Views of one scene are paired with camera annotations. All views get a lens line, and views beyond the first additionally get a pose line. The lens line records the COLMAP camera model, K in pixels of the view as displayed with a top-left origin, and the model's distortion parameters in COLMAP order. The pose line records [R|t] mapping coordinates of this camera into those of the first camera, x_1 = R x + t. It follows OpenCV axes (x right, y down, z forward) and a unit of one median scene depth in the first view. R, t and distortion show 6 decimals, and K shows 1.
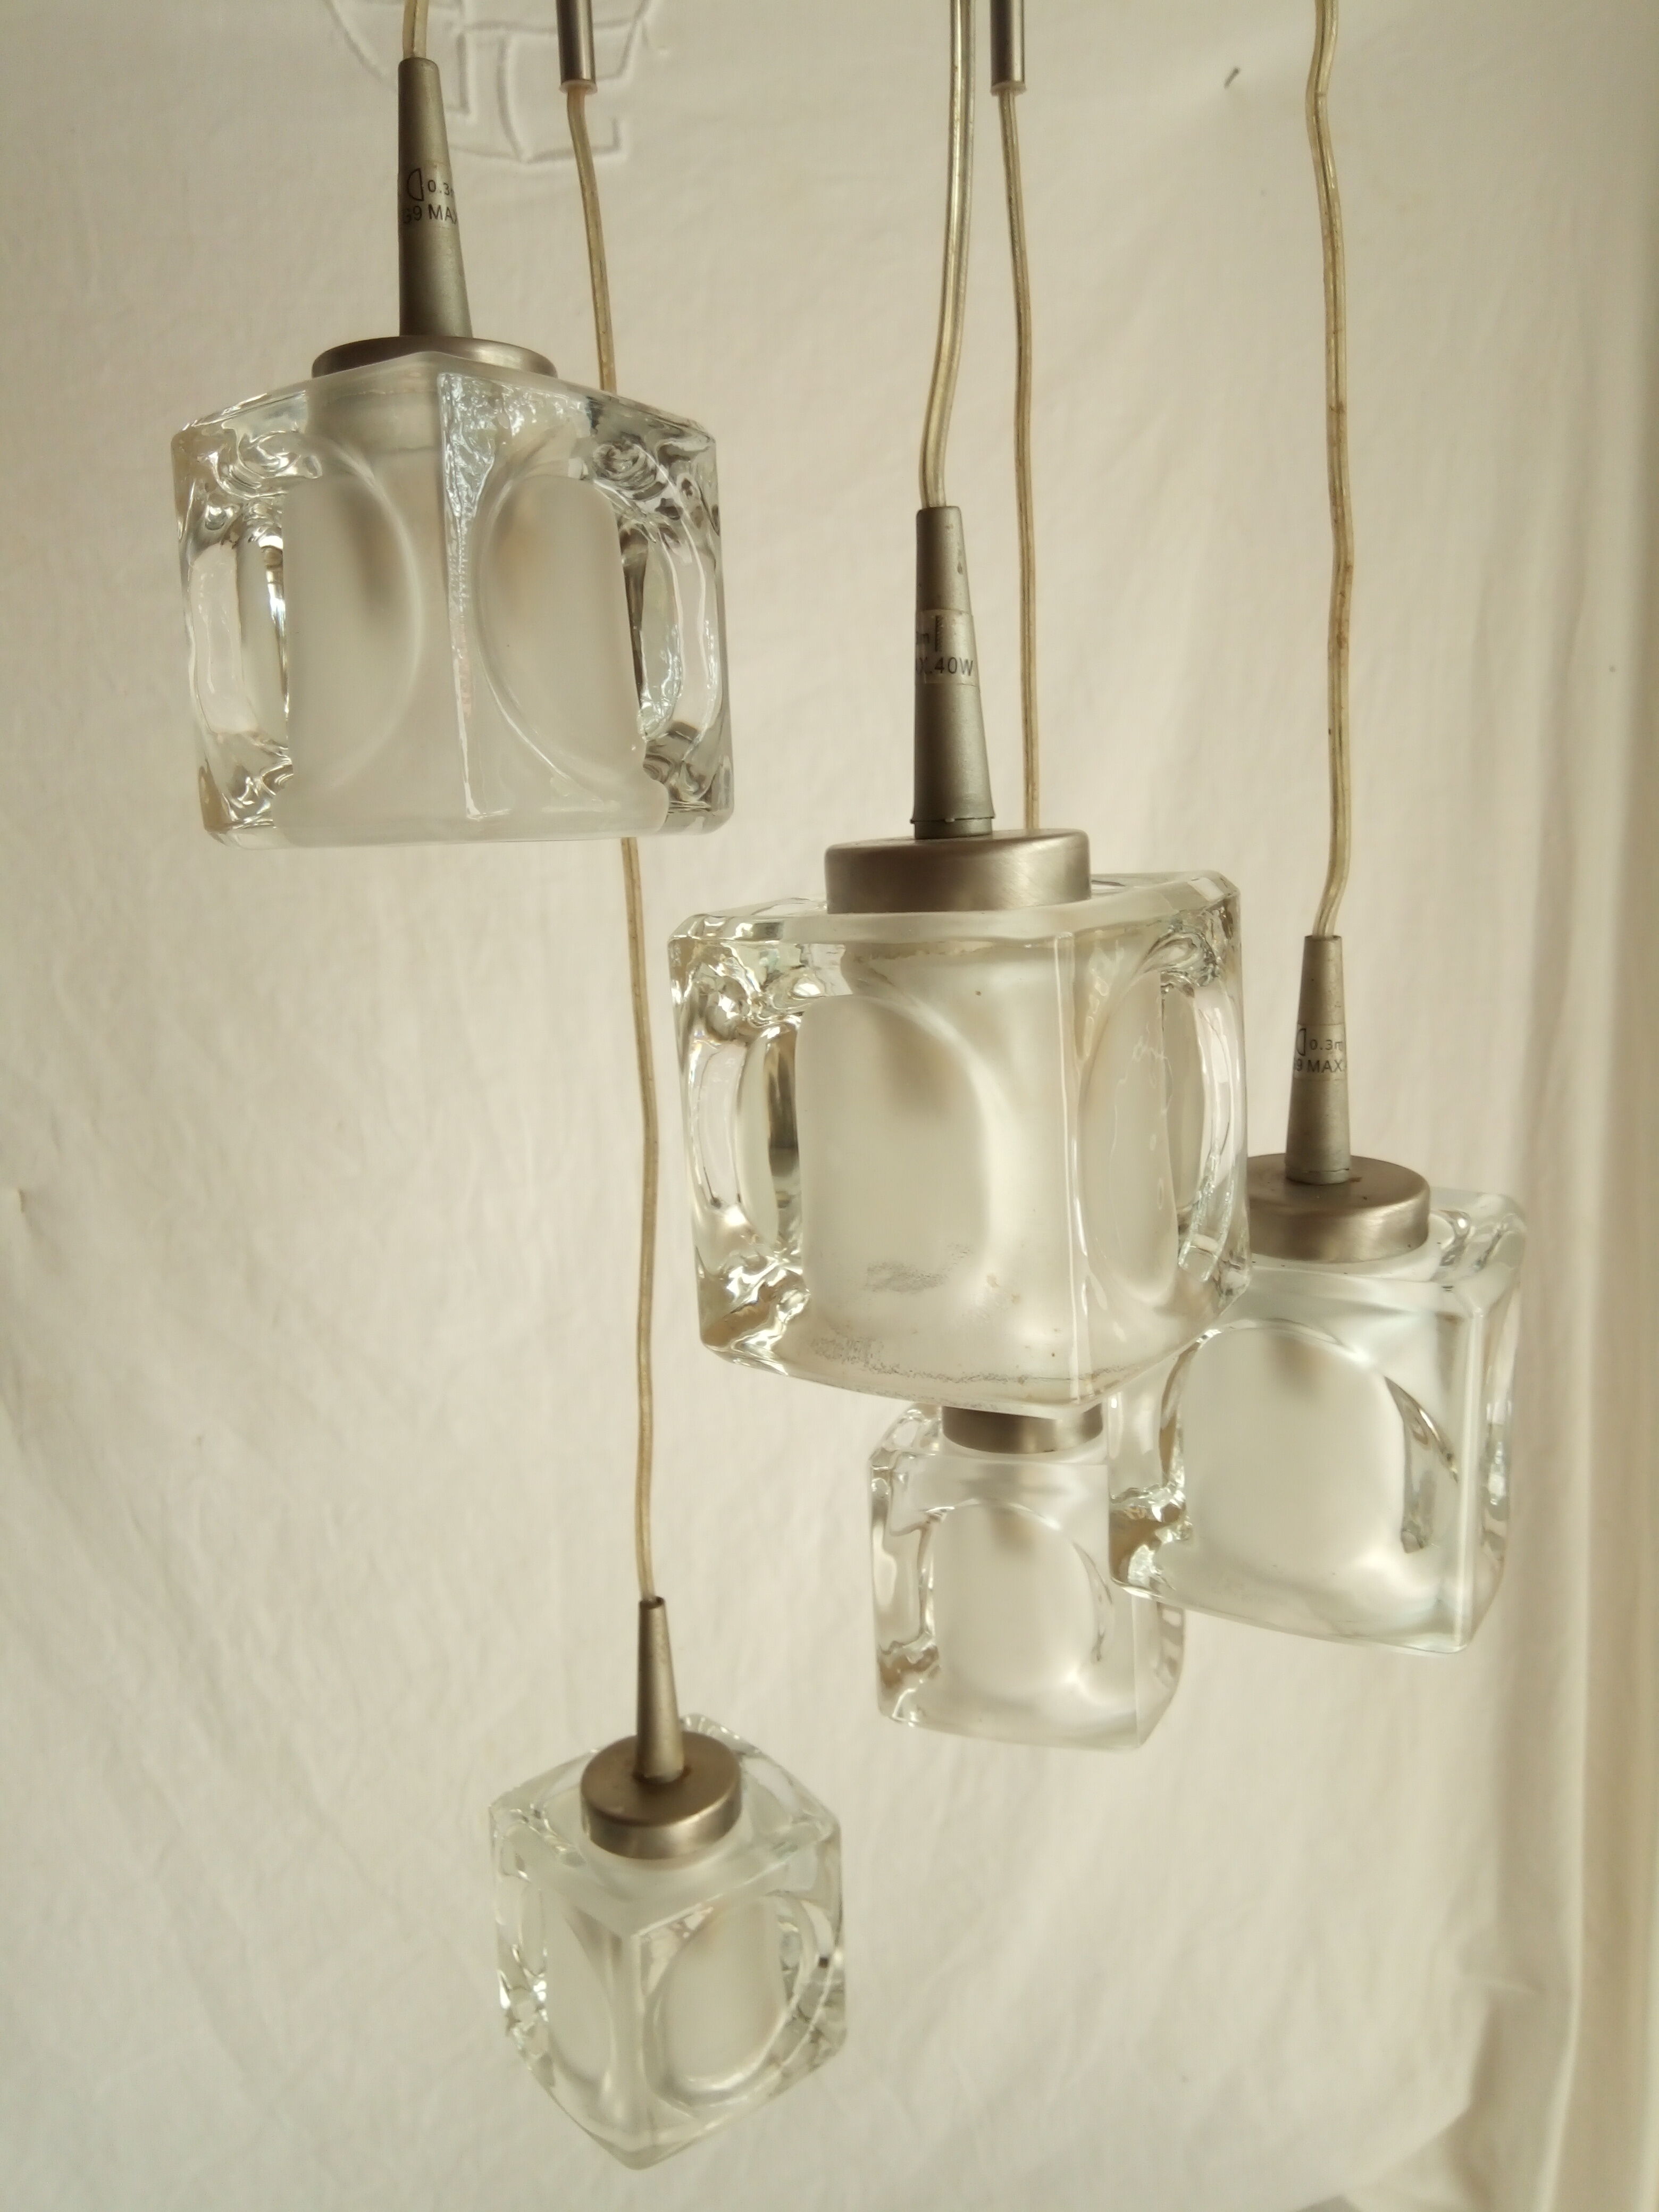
lens RADIAL K [[1746.2, 0, 836.8], [0, 1746.2, 1141.8], [0, 0, 1]] dist [0.042231, -0.057907]
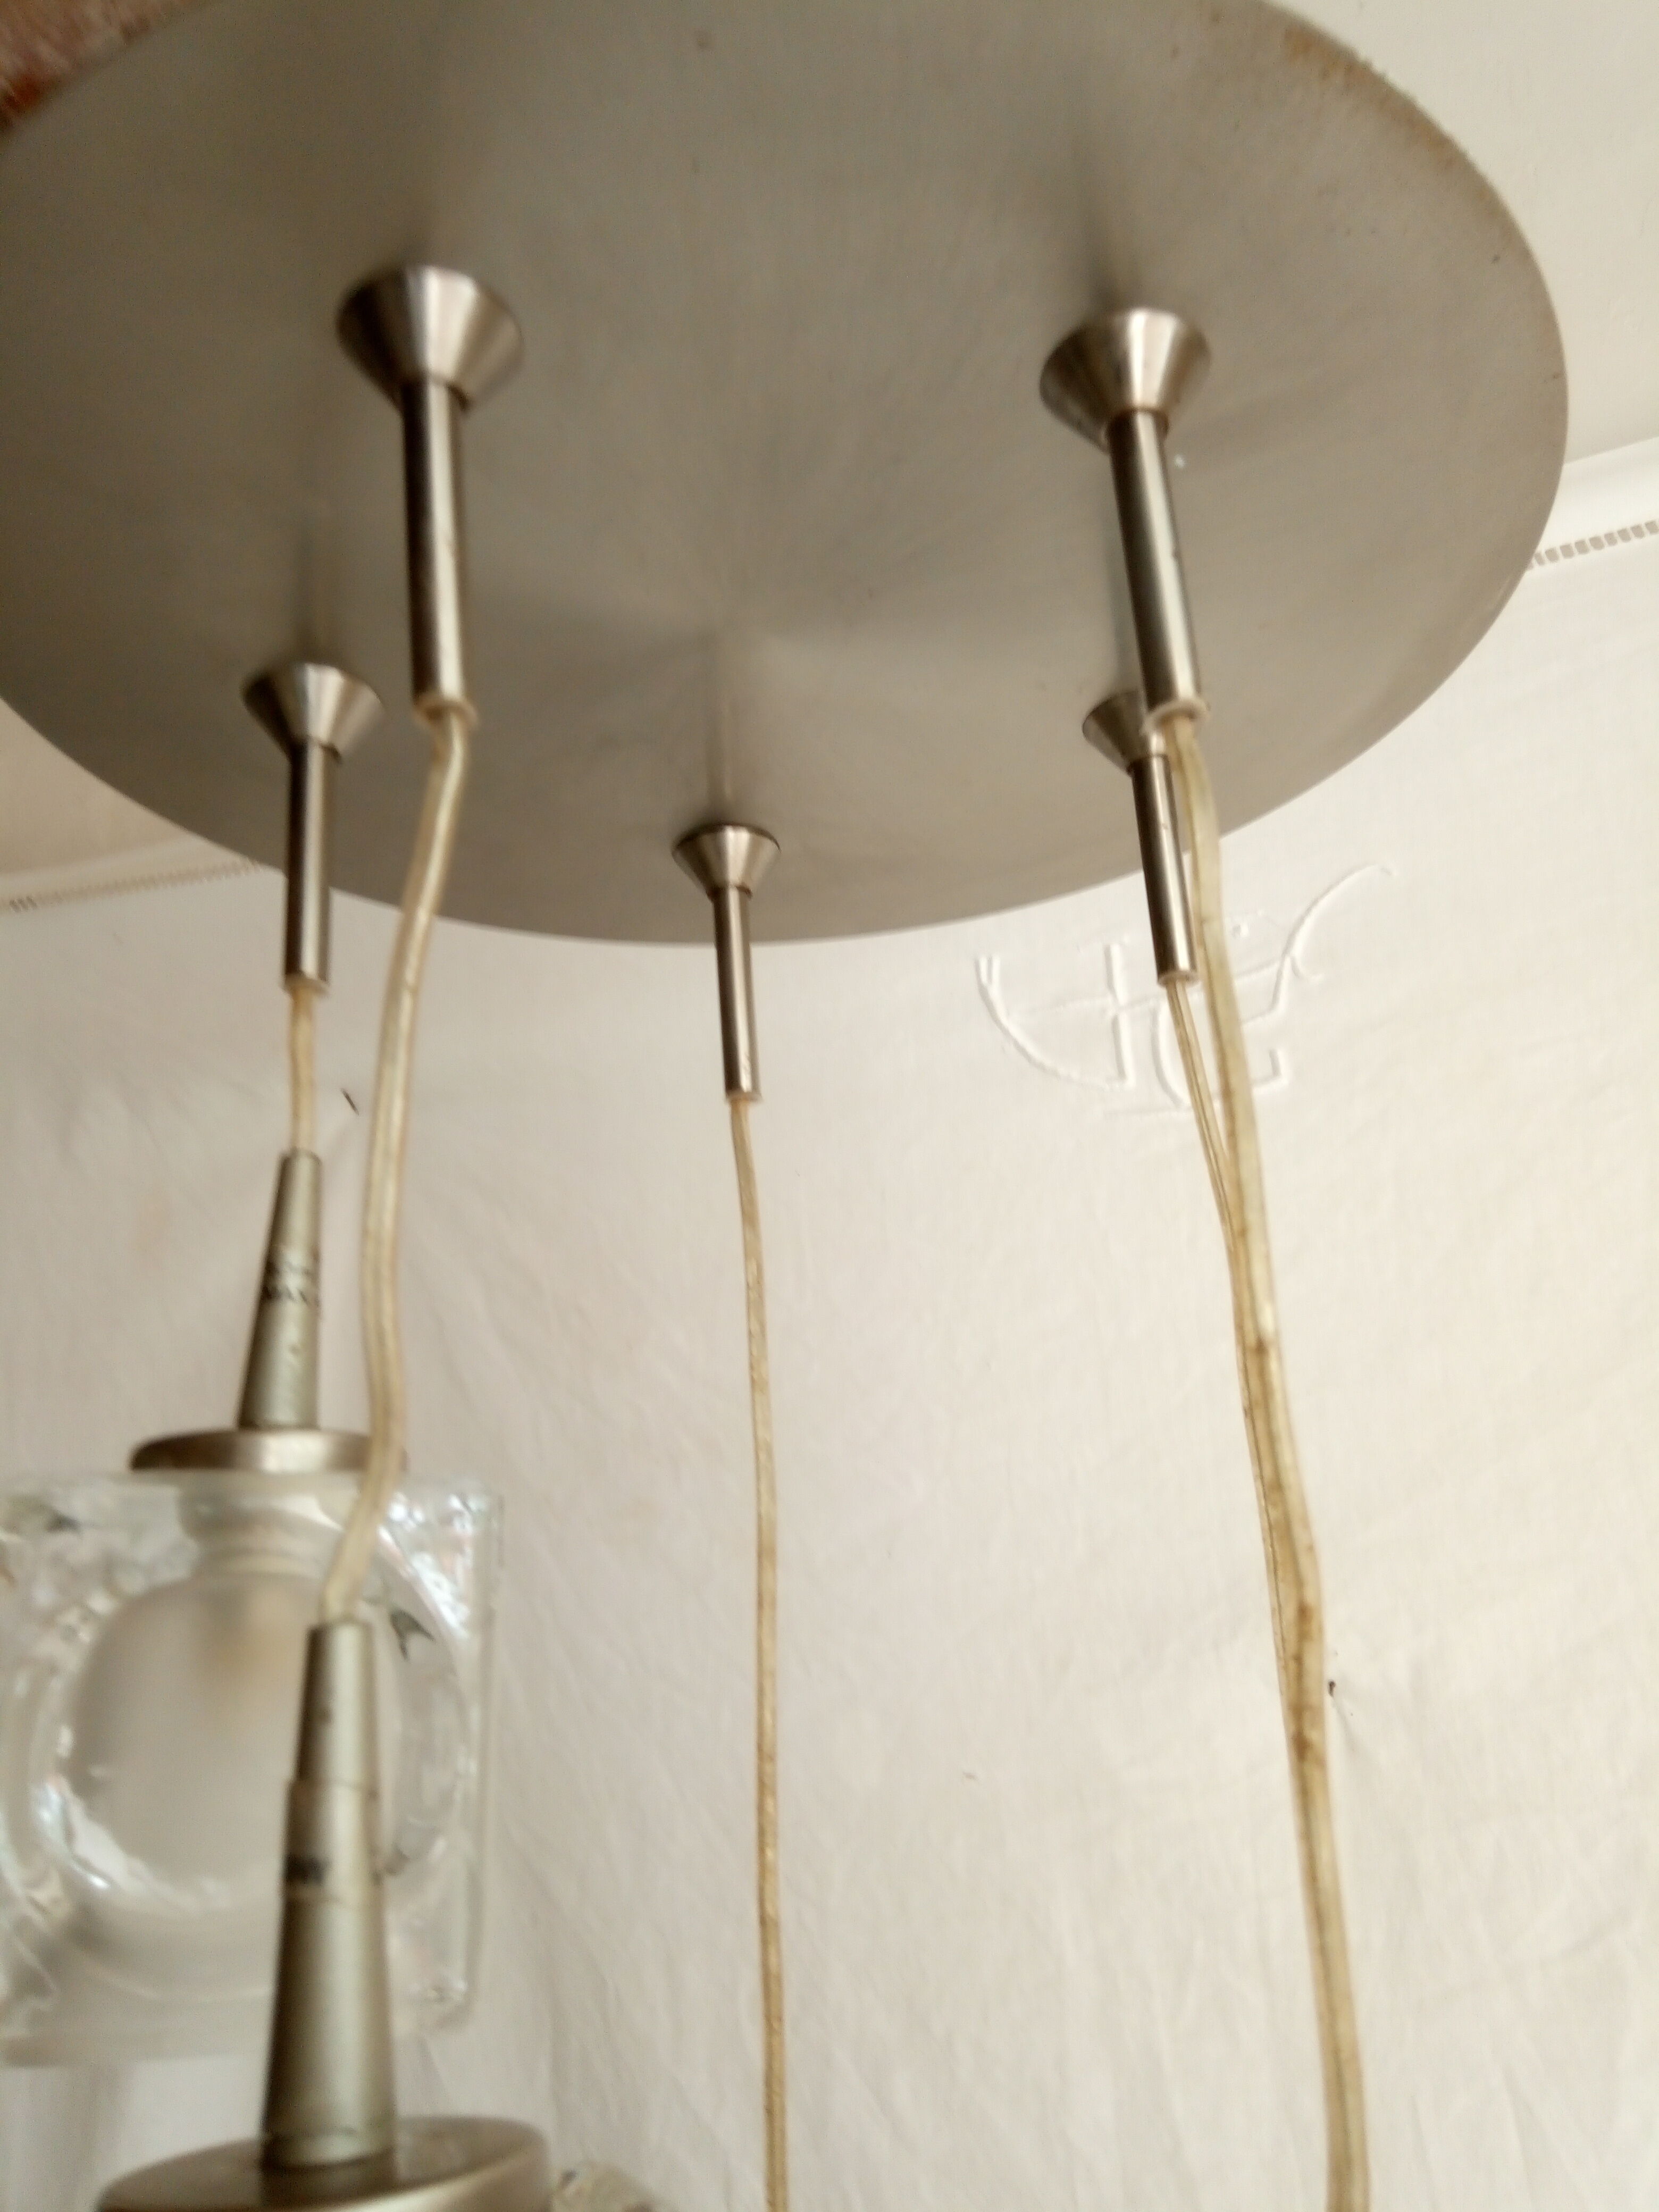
lens RADIAL K [[1746.2, 0, 830.0], [0, 1746.2, 1107.6], [0, 0, 1]] dist [0.042231, -0.057907]
pose [[0.807688, -0.213575, -0.549568, 0.210389], [-0.078497, 0.884840, -0.459235, -0.085098], [0.584361, 0.414059, 0.697909, 0.189474]]
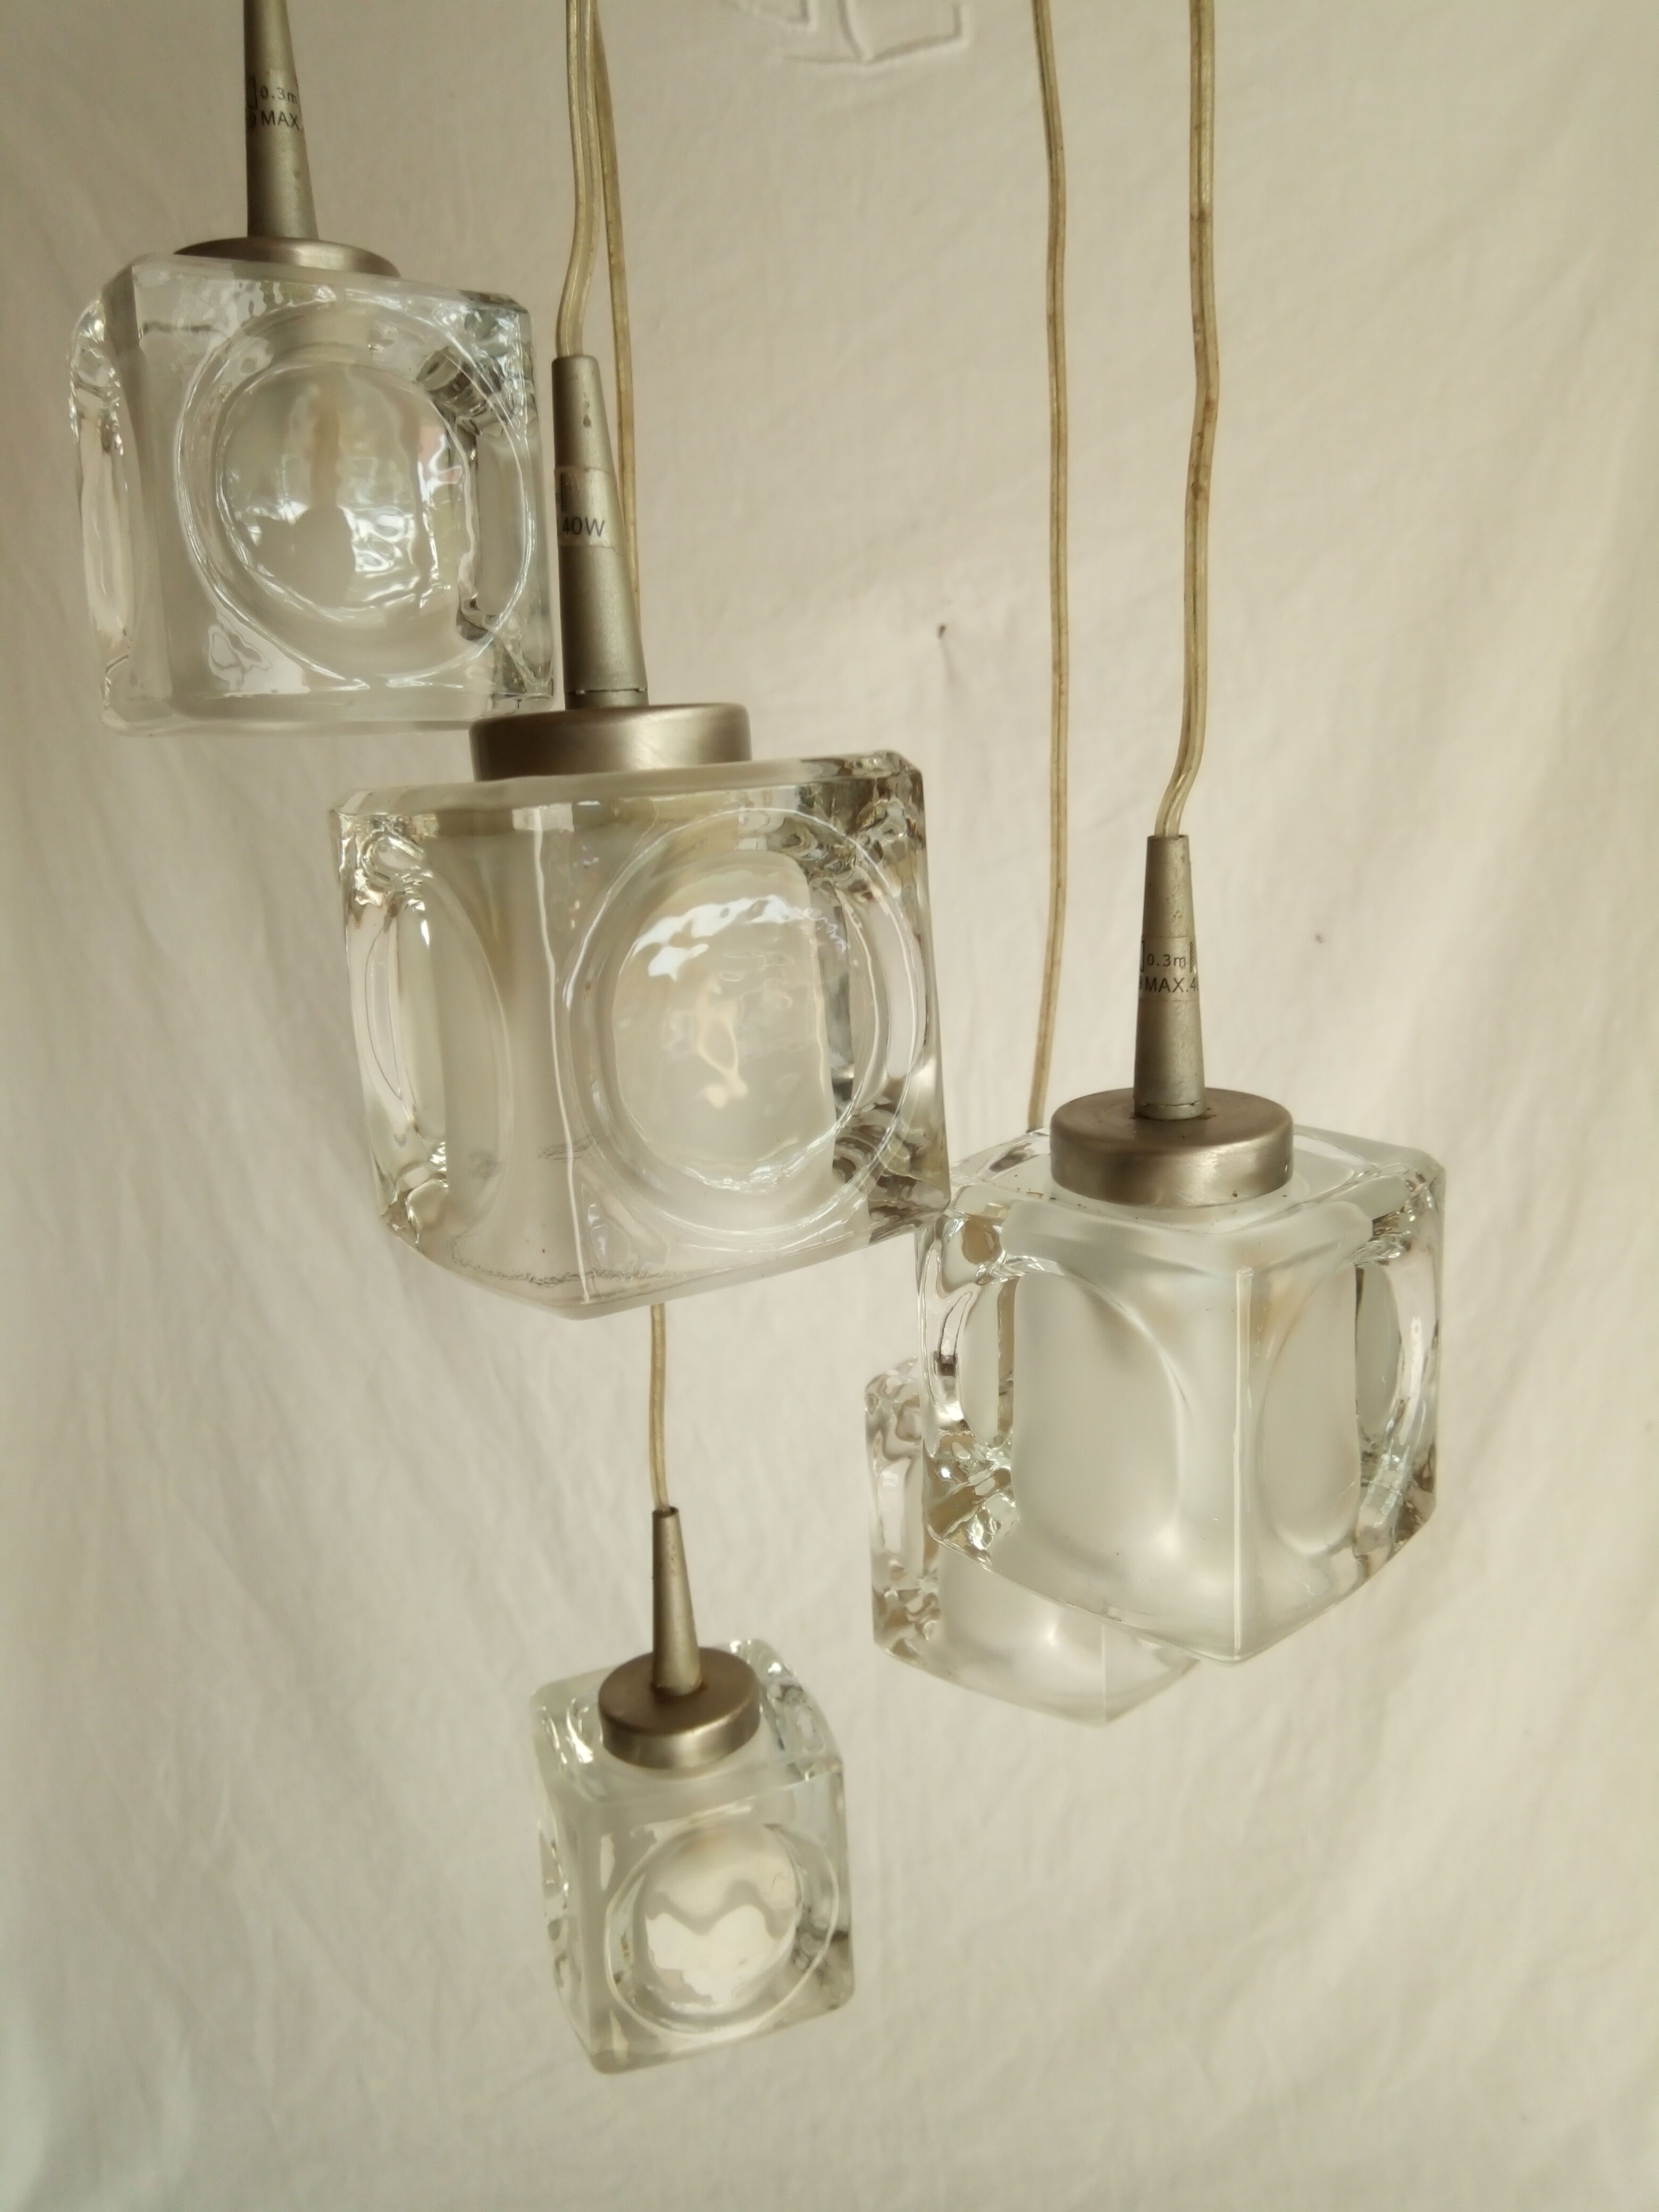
lens RADIAL K [[1746.2, 0, 871.7], [0, 1746.2, 1103.6], [0, 0, 1]] dist [0.042231, -0.057907]
pose [[0.948798, 0.044084, -0.312794, 0.175137], [-0.036514, 0.998882, 0.030022, -0.001976], [0.313767, -0.017064, 0.949347, 0.052918]]
